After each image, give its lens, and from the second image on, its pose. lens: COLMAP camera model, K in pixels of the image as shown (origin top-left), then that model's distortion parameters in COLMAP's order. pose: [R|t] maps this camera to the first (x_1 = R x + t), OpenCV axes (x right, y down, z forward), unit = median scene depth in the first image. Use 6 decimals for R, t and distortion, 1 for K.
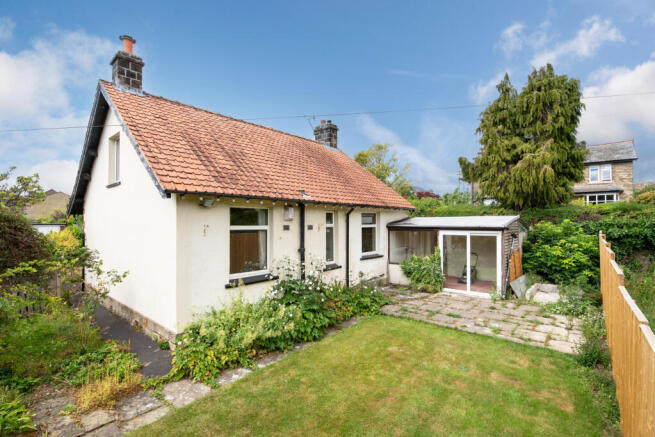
lens RADIAL K [[294.5, 0, 326.0], [0, 294.5, 217.6], [0, 0, 1]] dist [-0.003933, -0.000436]
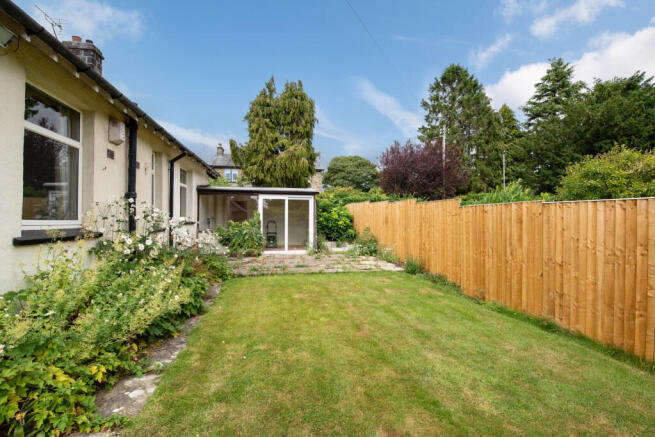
lens RADIAL K [[285.4, 0, 328.0], [0, 285.4, 211.6], [0, 0, 1]] dist [-0.002936, -0.000668]
pose [[0.636699, 0.021785, 0.770805, -0.222851], [-0.024637, 0.999665, -0.007903, 0.108485], [-0.770719, -0.013959, 0.637023, 0.212273]]
